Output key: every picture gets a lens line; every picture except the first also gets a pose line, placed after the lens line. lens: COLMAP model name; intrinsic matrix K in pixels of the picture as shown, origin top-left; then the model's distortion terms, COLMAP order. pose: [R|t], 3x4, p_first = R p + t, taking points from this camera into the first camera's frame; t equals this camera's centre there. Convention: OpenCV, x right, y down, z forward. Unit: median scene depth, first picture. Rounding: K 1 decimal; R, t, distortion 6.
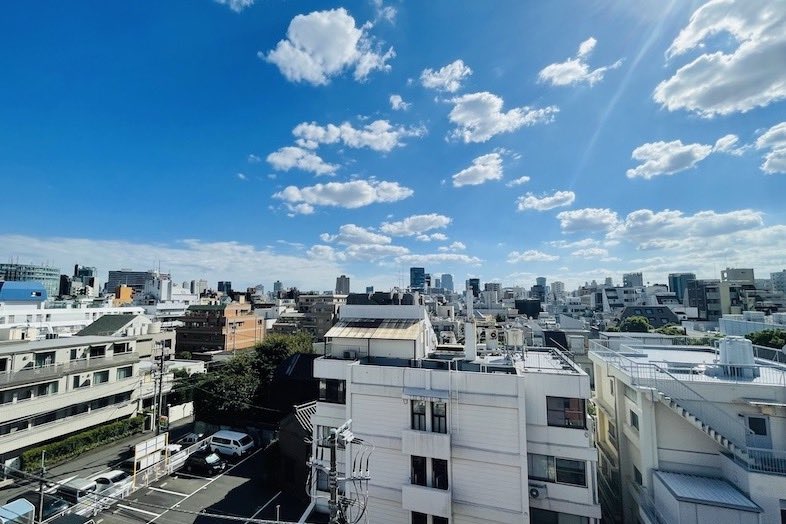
lens RADIAL K [[320.1, 0, 389.3], [0, 320.1, 269.8], [0, 0, 1]] dist [-0.000967, 0.000137]
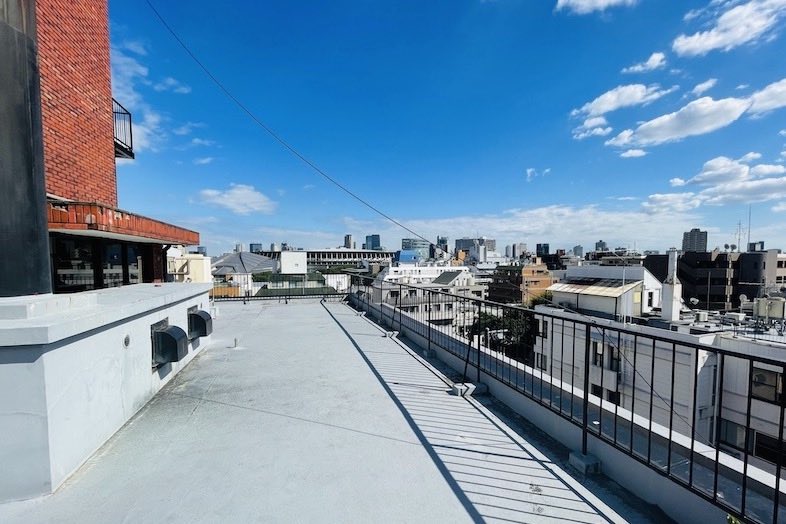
lens RADIAL K [[317.8, 0, 393.0], [0, 317.8, 262.0], [0, 0, 1]] dist [-0.022940, -0.000039]
pose [[0.605072, 0.003584, -0.796163, 0.126357], [0.071804, 0.995669, 0.059053, -0.006435], [0.792927, -0.092899, 0.602194, -0.070269]]
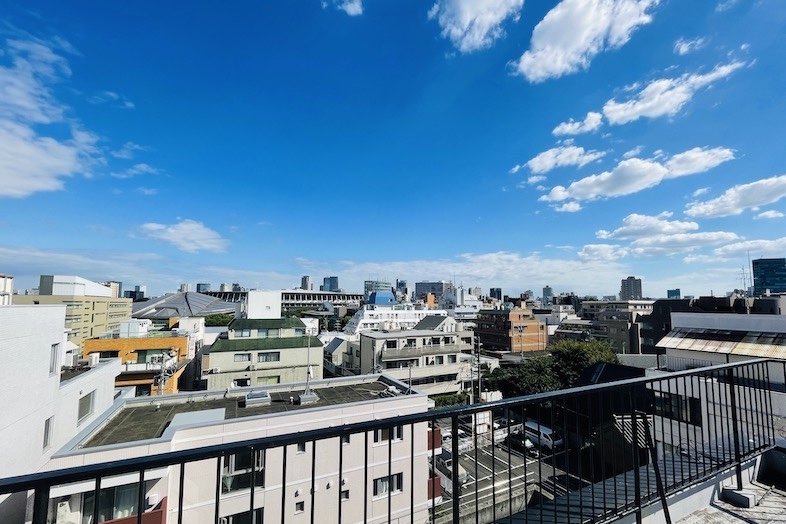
lens RADIAL K [[315.8, 0, 392.2], [0, 315.8, 275.9], [0, 0, 1]] dist [-0.008127, 0.000206]
pose [[0.705051, -0.055312, -0.706996, -0.025249], [0.055326, 0.998205, -0.022921, -0.004593], [0.706995, -0.022955, 0.706846, -0.050299]]
